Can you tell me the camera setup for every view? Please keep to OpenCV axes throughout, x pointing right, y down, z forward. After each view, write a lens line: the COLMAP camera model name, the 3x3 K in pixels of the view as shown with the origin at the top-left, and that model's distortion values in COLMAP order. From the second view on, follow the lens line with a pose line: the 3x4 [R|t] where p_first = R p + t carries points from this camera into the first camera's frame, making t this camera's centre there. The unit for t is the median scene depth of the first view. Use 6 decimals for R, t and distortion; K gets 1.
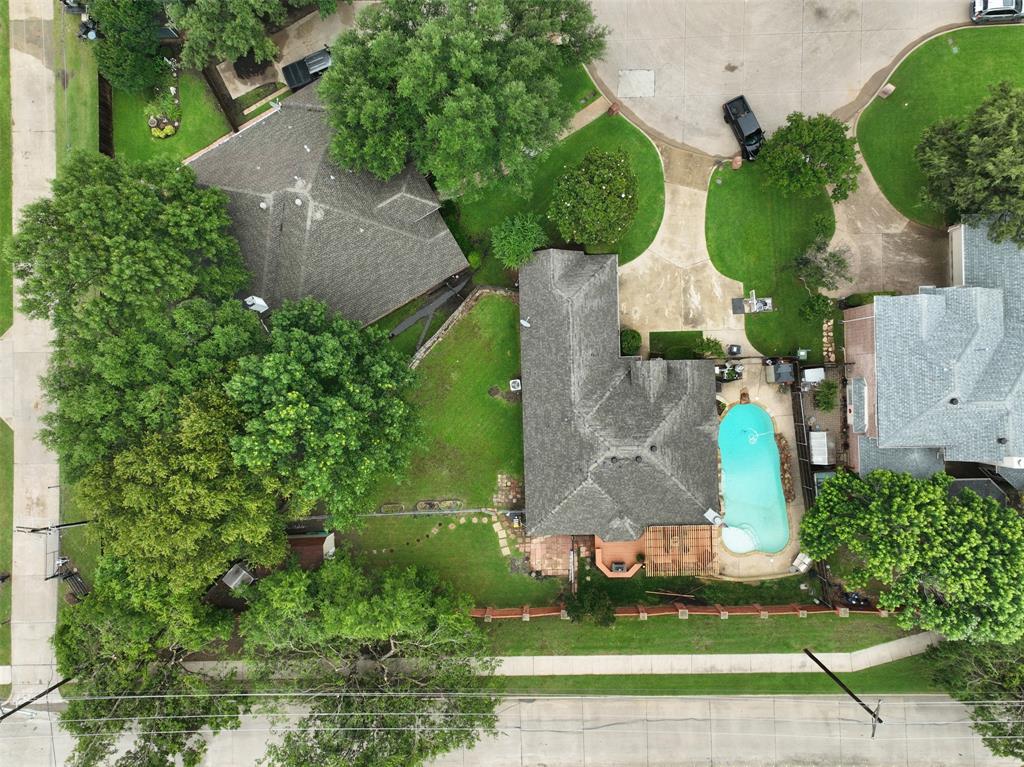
lens RADIAL K [[724.2, 0, 512.0], [0, 724.2, 383.5], [0, 0, 1]] dist [0.012015, 0.005561]
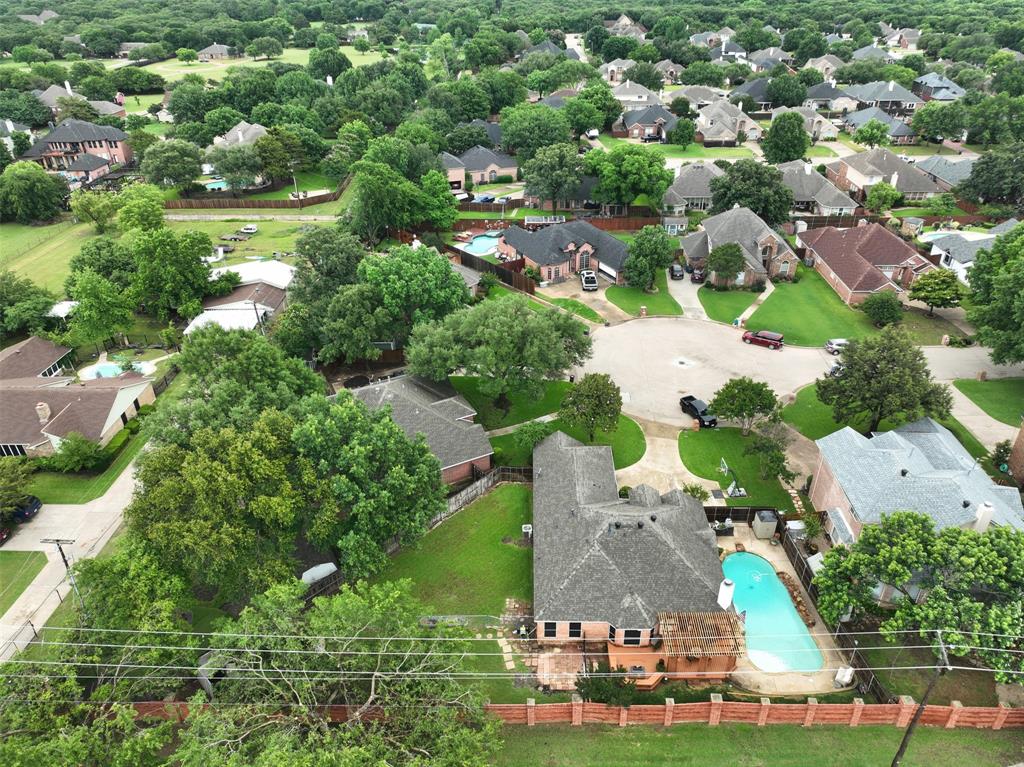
lens RADIAL K [[724.2, 0, 512.0], [0, 724.2, 383.5], [0, 0, 1]] dist [0.012015, 0.005561]
pose [[0.998603, 0.036505, -0.038200, 0.015472], [-0.051601, 0.518294, -0.853644, 0.823410], [-0.011363, 0.854423, 0.519454, 0.234433]]
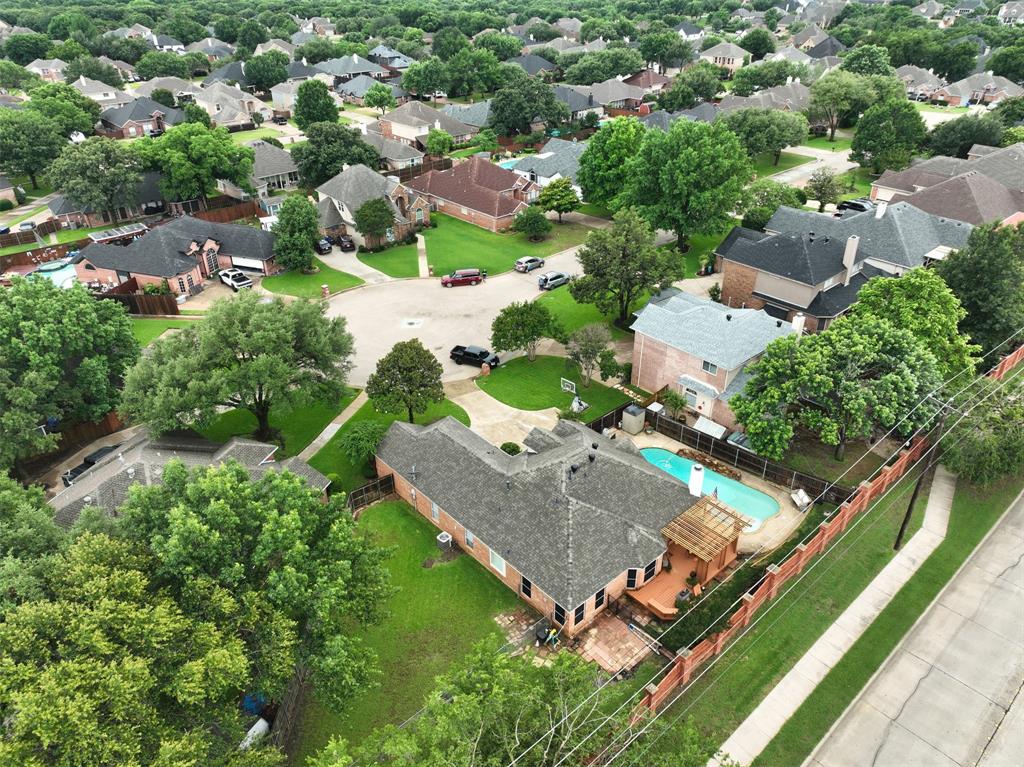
lens RADIAL K [[724.2, 0, 512.0], [0, 724.2, 383.5], [0, 0, 1]] dist [0.012015, 0.005561]
pose [[0.765331, -0.317925, 0.559636, -0.362417], [0.643587, 0.388866, -0.659226, 0.557389], [-0.008039, 0.864700, 0.502224, 0.390555]]
